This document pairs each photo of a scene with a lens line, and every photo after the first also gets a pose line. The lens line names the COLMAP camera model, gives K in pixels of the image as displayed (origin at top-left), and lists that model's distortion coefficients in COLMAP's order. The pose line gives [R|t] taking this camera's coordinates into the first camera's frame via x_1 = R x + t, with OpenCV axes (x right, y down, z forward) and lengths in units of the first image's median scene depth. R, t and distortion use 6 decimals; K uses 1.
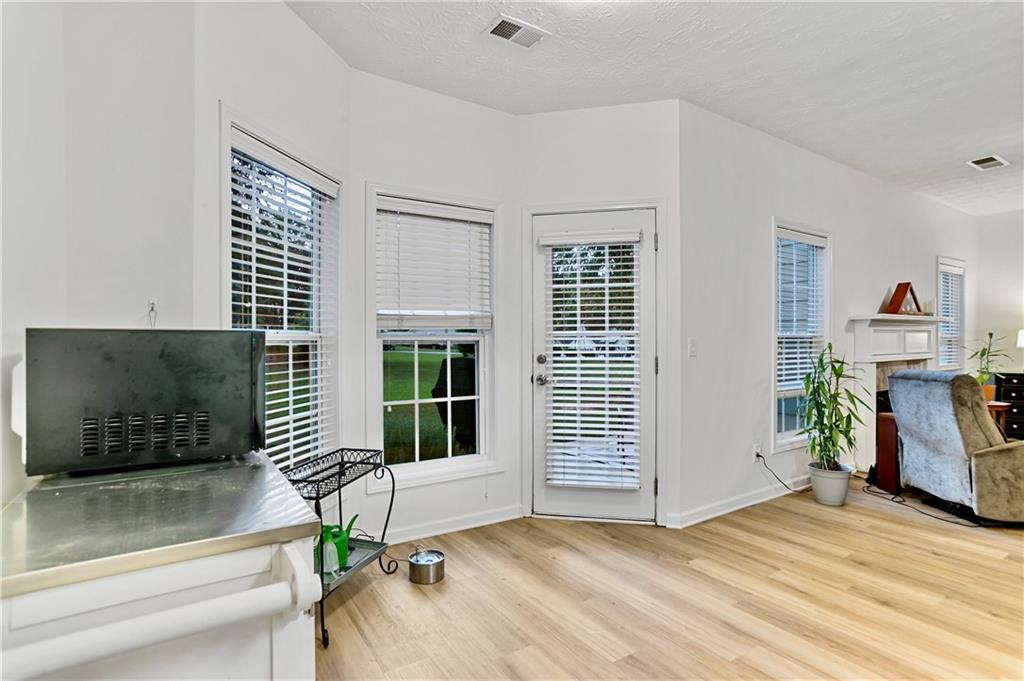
lens RADIAL K [[506.1, 0, 509.8], [0, 506.1, 343.3], [0, 0, 1]] dist [-0.048828, 0.001412]
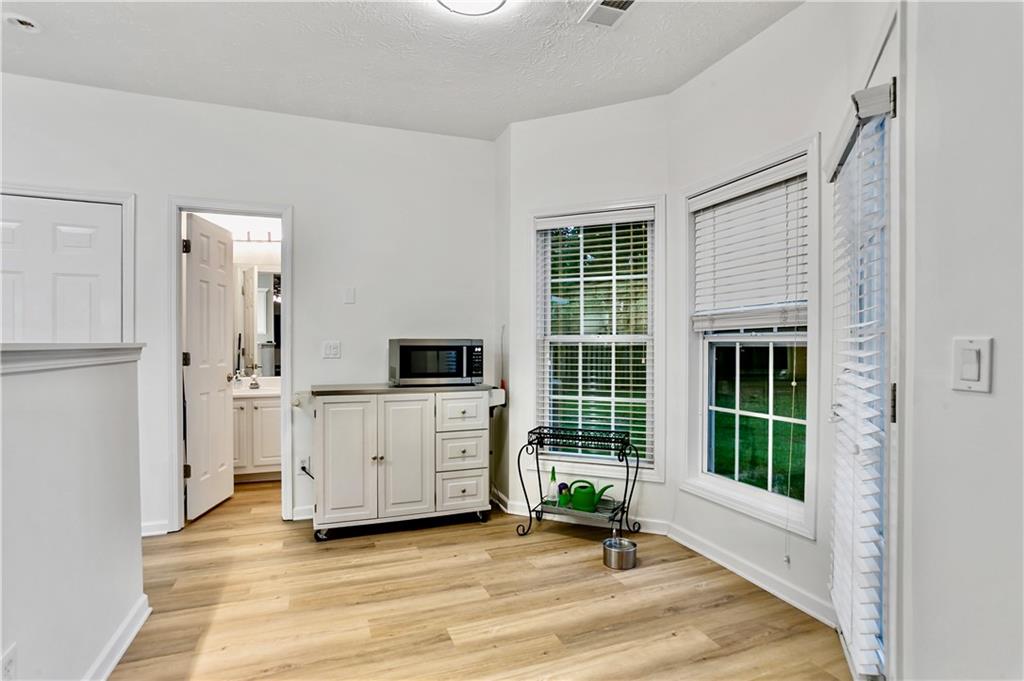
lens RADIAL K [[506.1, 0, 509.8], [0, 506.1, 343.3], [0, 0, 1]] dist [-0.048828, 0.001412]
pose [[-0.190791, 0.007431, -0.981603, 0.764793], [-0.001759, 0.999967, 0.007912, -0.009962], [0.981629, 0.003236, -0.190772, 0.800920]]
